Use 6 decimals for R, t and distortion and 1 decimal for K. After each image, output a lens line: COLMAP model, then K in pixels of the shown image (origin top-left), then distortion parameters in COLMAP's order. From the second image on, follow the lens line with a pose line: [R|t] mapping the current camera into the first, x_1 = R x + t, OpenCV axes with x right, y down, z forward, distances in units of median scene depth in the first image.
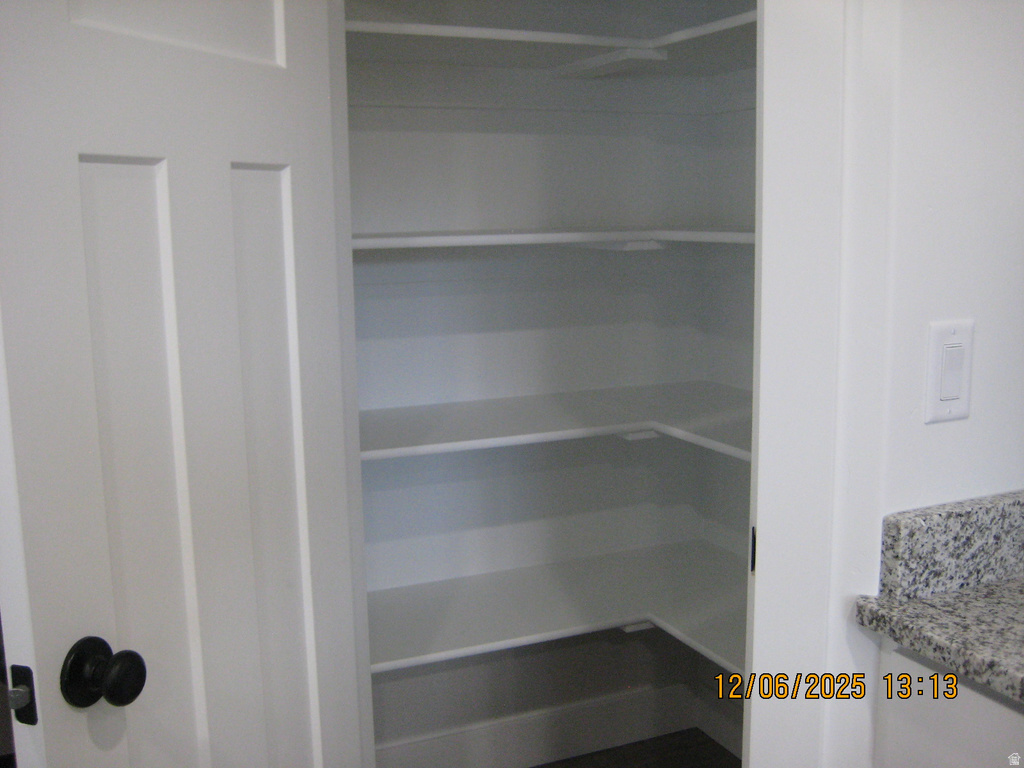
lens RADIAL K [[1063.1, 0, 512.6], [0, 1063.1, 383.5], [0, 0, 1]] dist [0.010485, 0.000000]
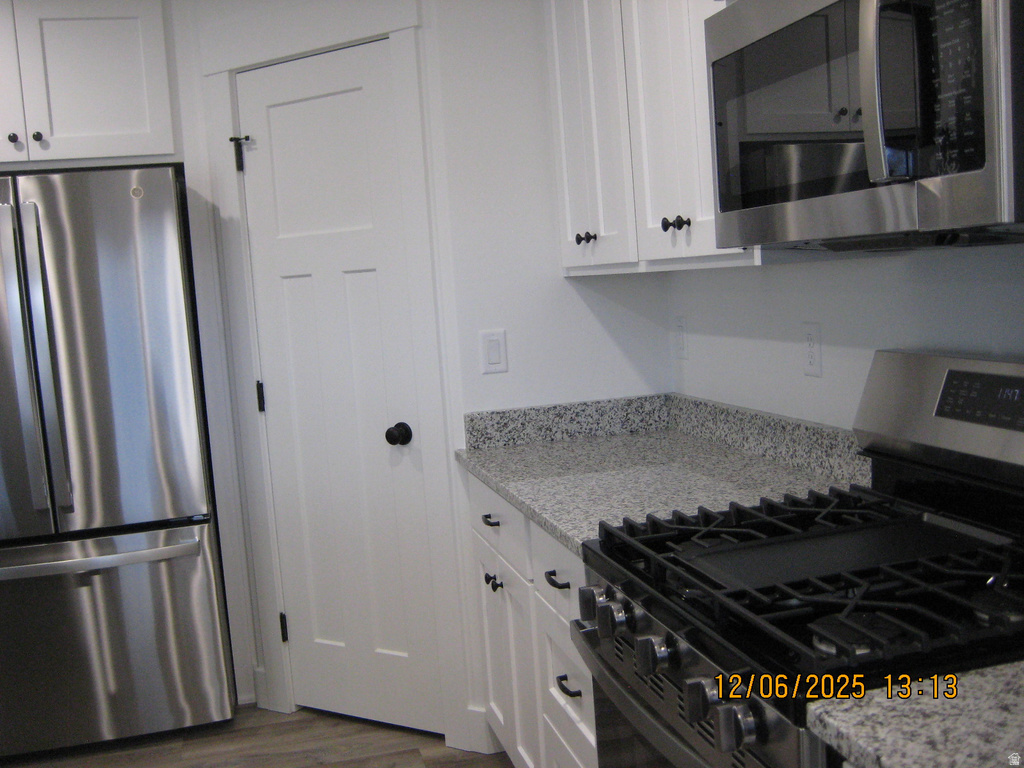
lens RADIAL K [[1063.1, 0, 511.0], [0, 1063.1, 384.0], [0, 0, 1]] dist [0.010485, 0.000000]
pose [[0.982799, -0.035527, -0.181231, 0.859609], [0.025636, 0.998066, -0.056627, 0.190492], [0.182893, 0.051007, 0.981809, -1.255894]]
